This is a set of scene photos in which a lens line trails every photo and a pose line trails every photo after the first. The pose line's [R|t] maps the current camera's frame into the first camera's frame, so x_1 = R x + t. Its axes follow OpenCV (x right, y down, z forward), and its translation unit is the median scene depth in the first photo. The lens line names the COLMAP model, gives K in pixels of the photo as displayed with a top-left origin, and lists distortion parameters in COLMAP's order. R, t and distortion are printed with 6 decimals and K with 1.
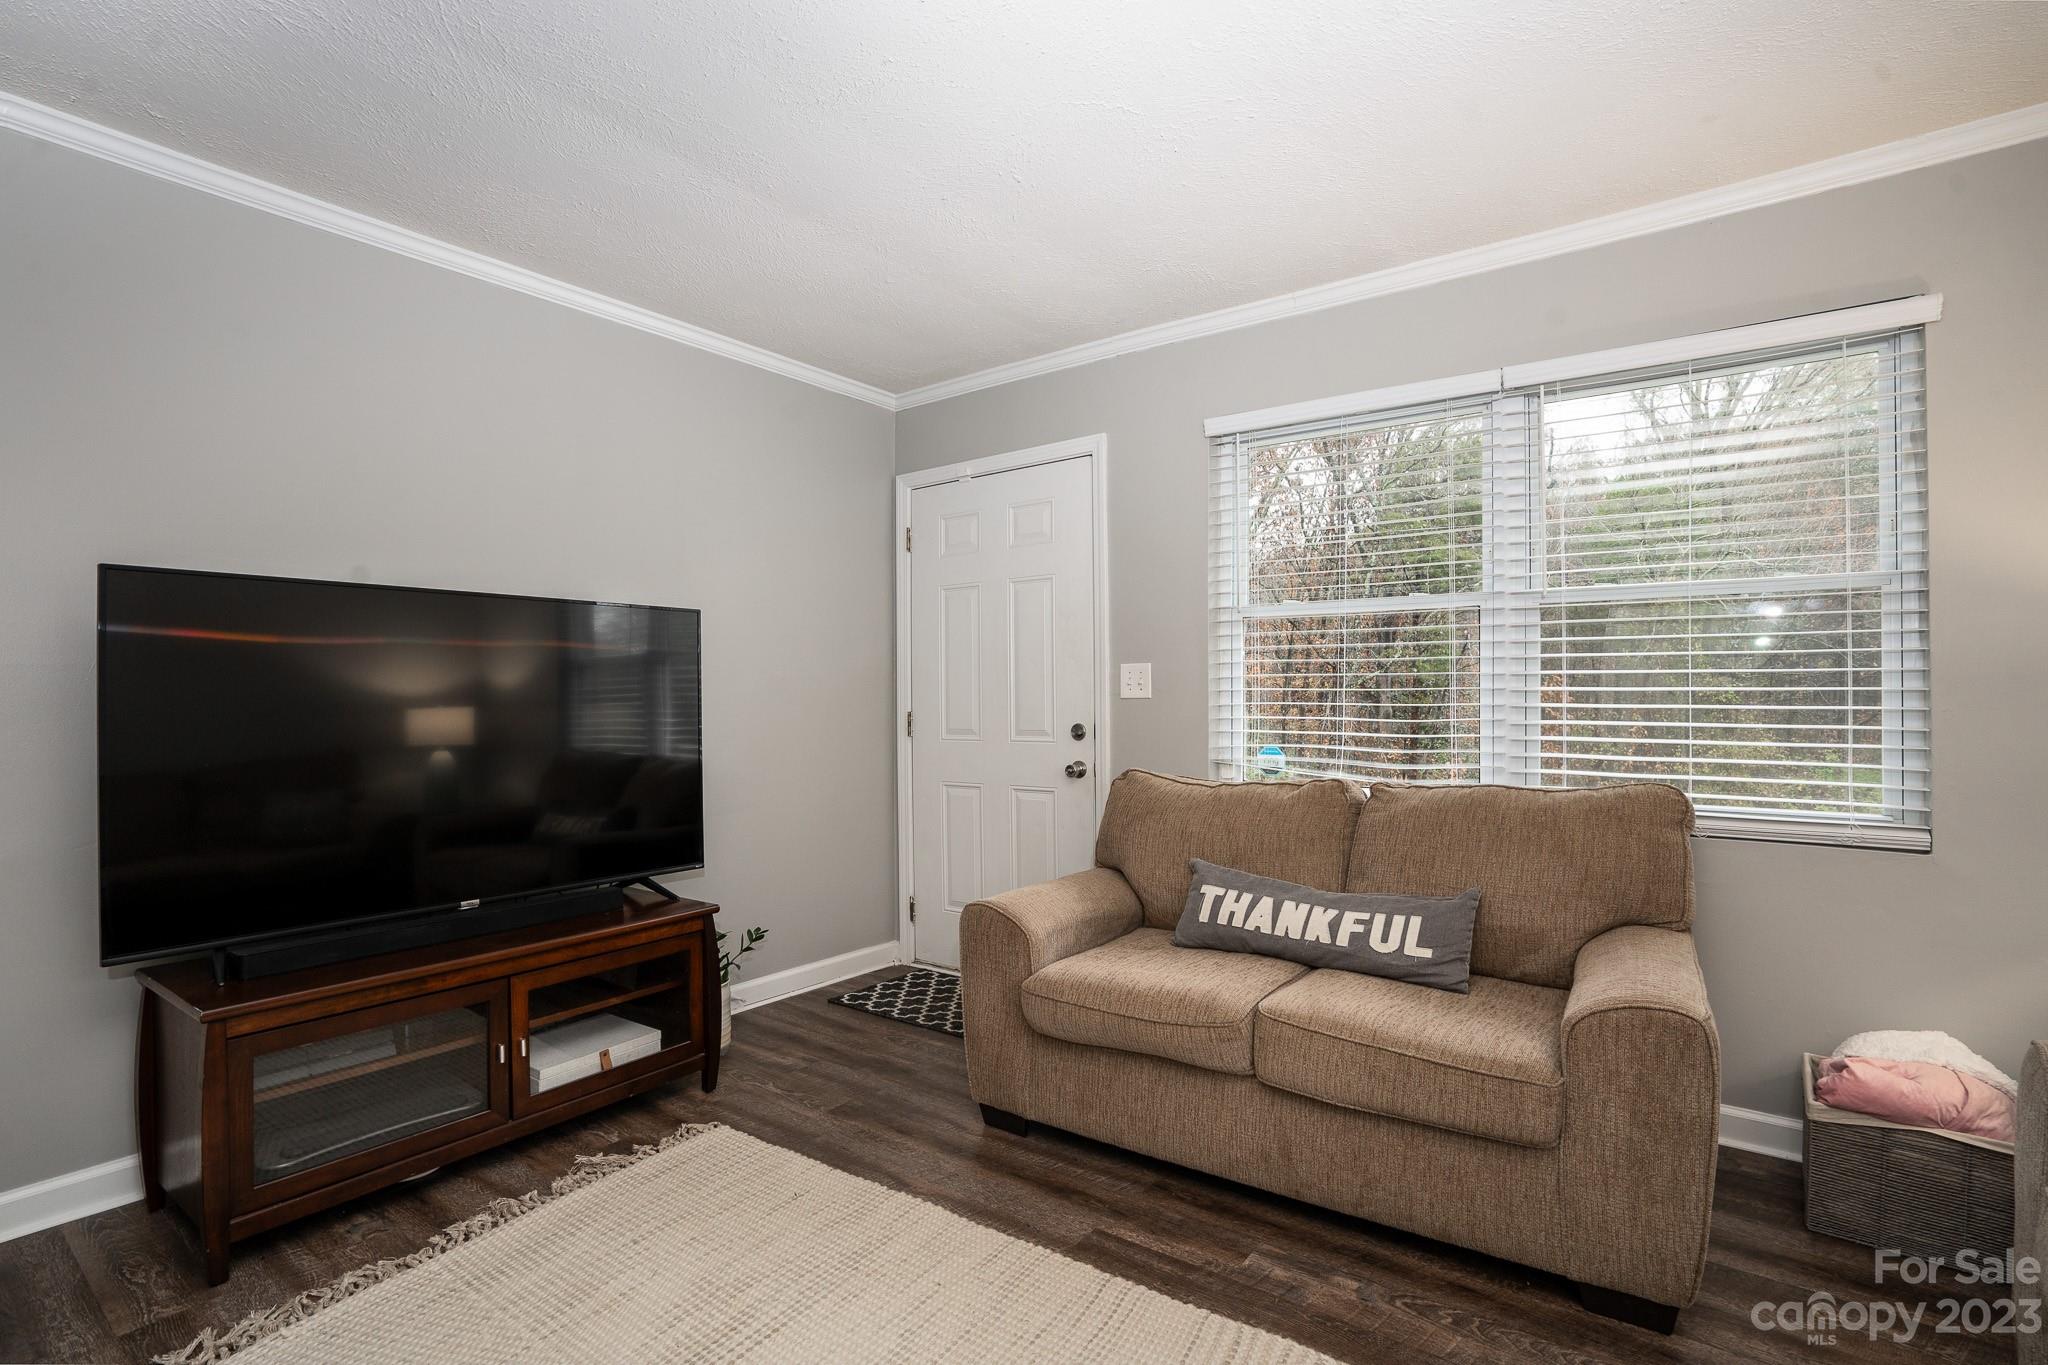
lens RADIAL K [[966.8, 0, 1024.0], [0, 966.8, 682.5], [0, 0, 1]] dist [-0.061352, 0.026718]
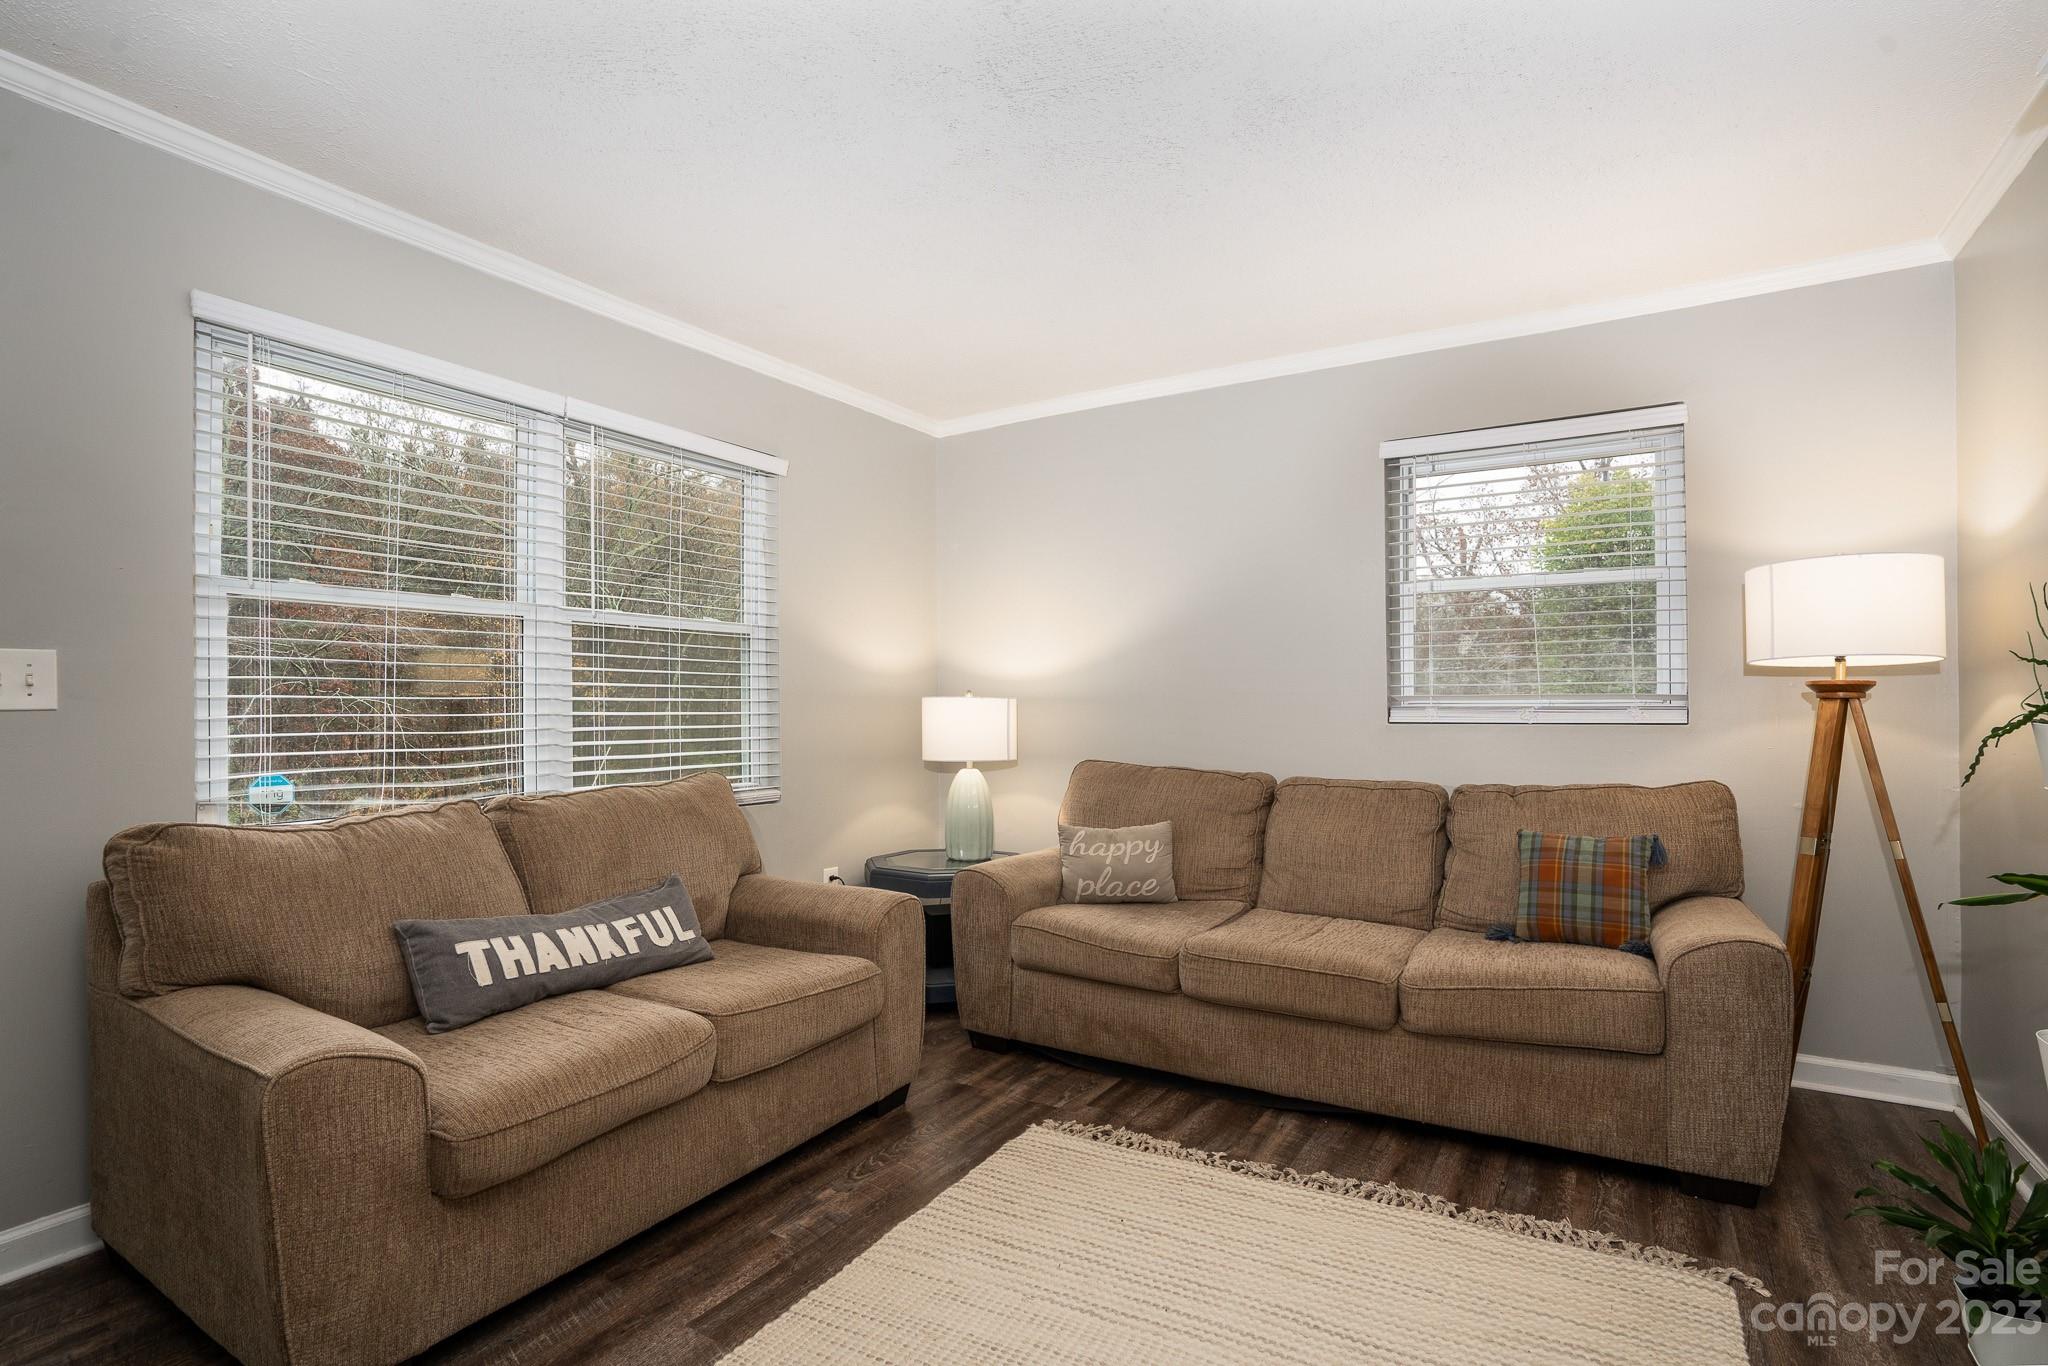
lens RADIAL K [[1005.9, 0, 1024.0], [0, 1005.9, 683.0], [0, 0, 1]] dist [-0.072950, 0.050979]
pose [[-0.093866, 0.022823, 0.995323, -0.727434], [-0.007169, 0.999696, -0.023599, 0.013806], [-0.995559, -0.009350, -0.093673, 0.676292]]
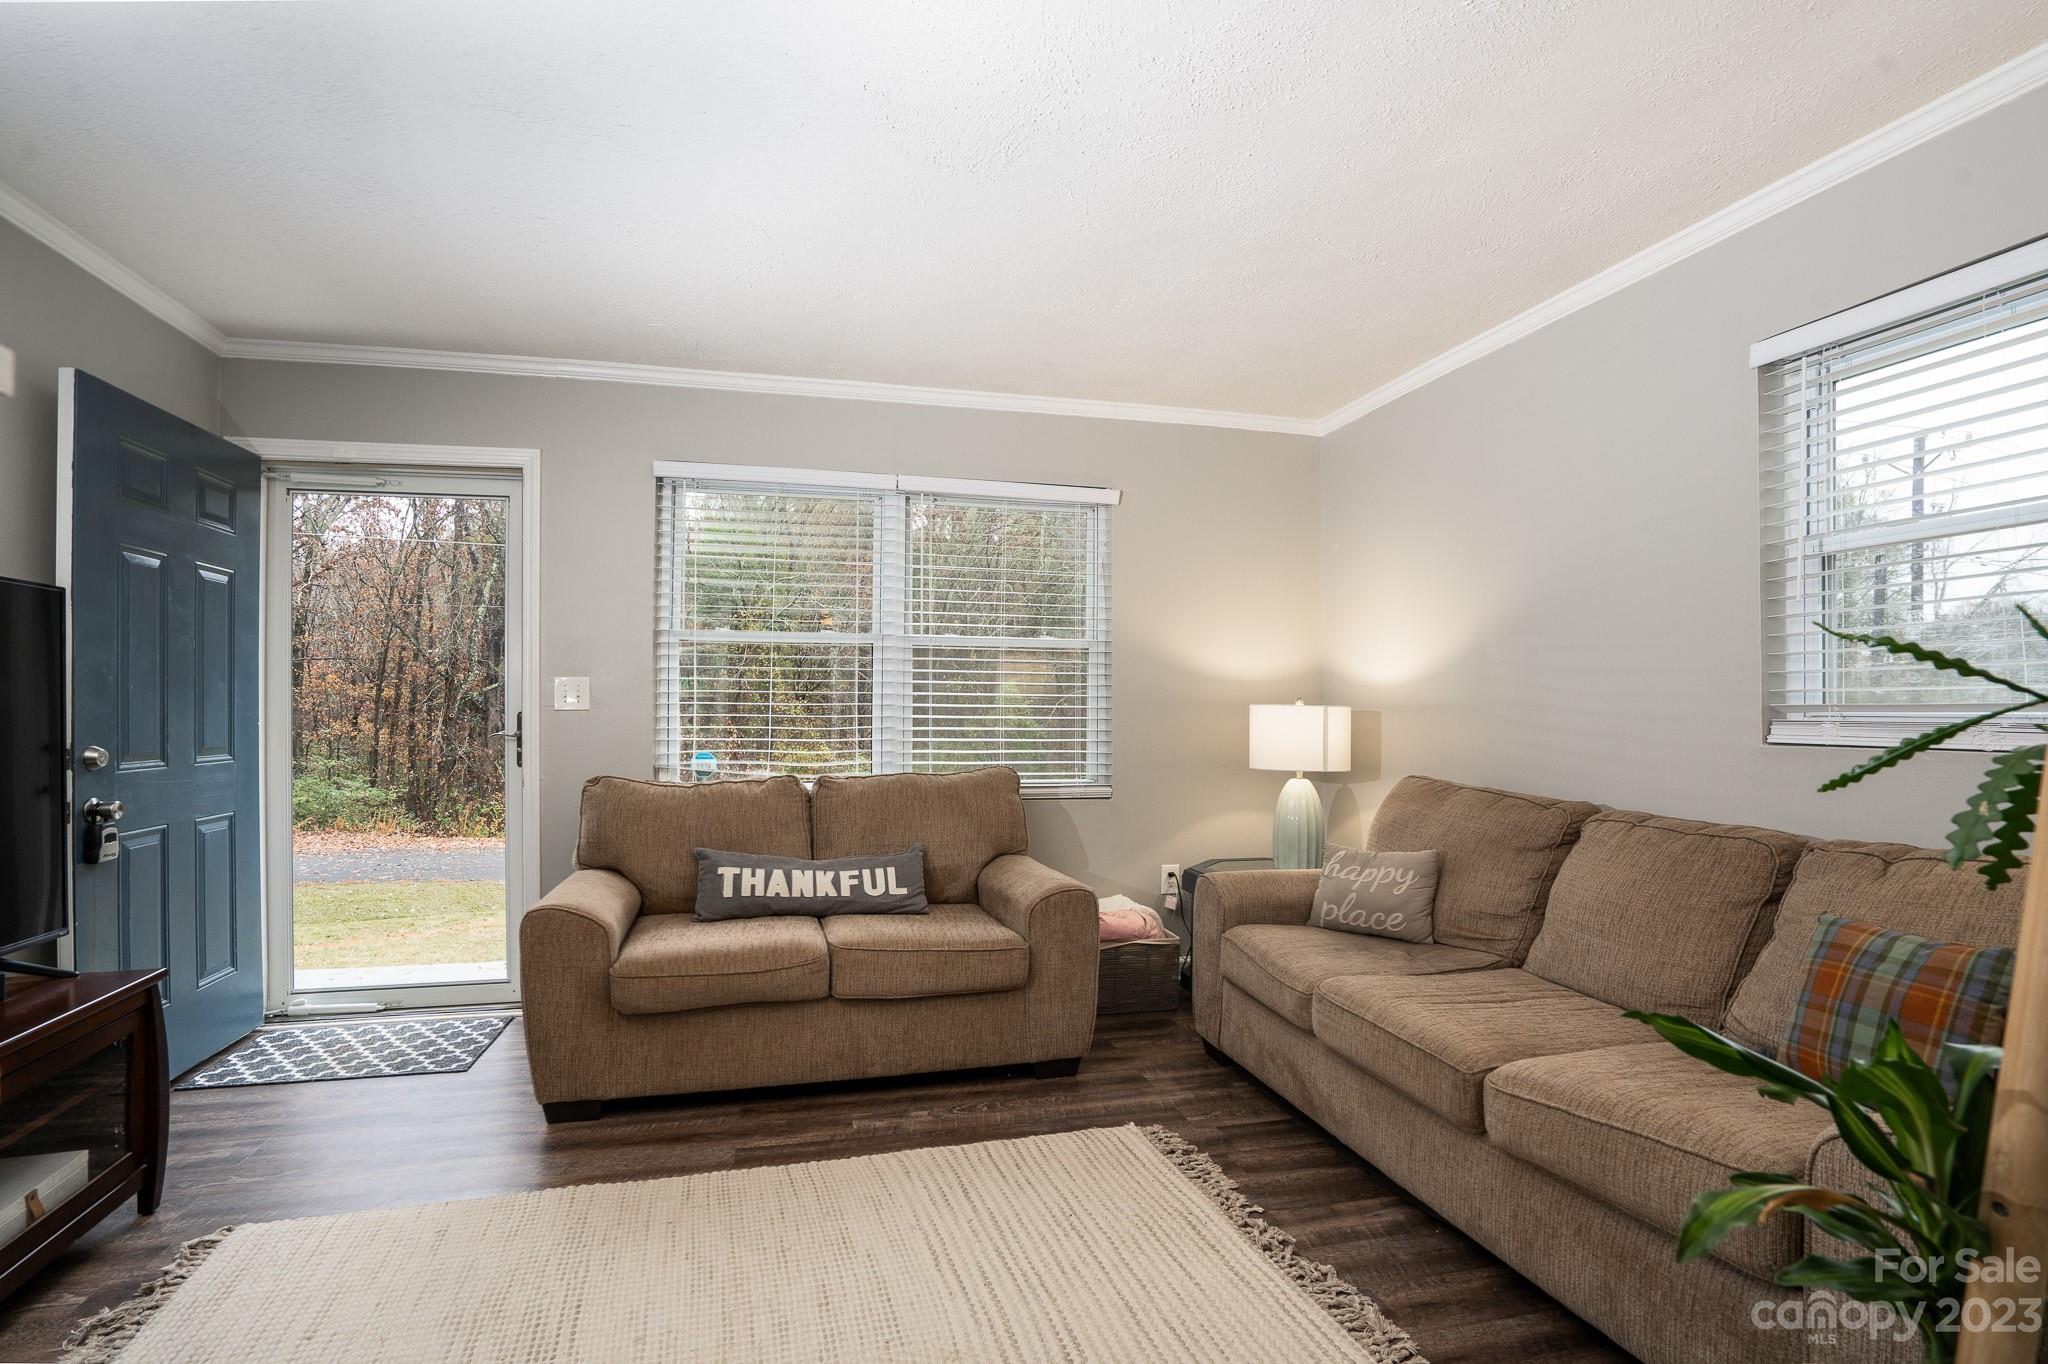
lens RADIAL K [[987.9, 0, 985.5], [0, 987.9, 680.8], [0, 0, 1]] dist [-0.065999, 0.033958]
pose [[0.643831, 0.027575, 0.764670, -0.585953], [-0.014166, 0.999609, -0.024120, 0.004904], [-0.765036, 0.004697, 0.643970, -0.034830]]
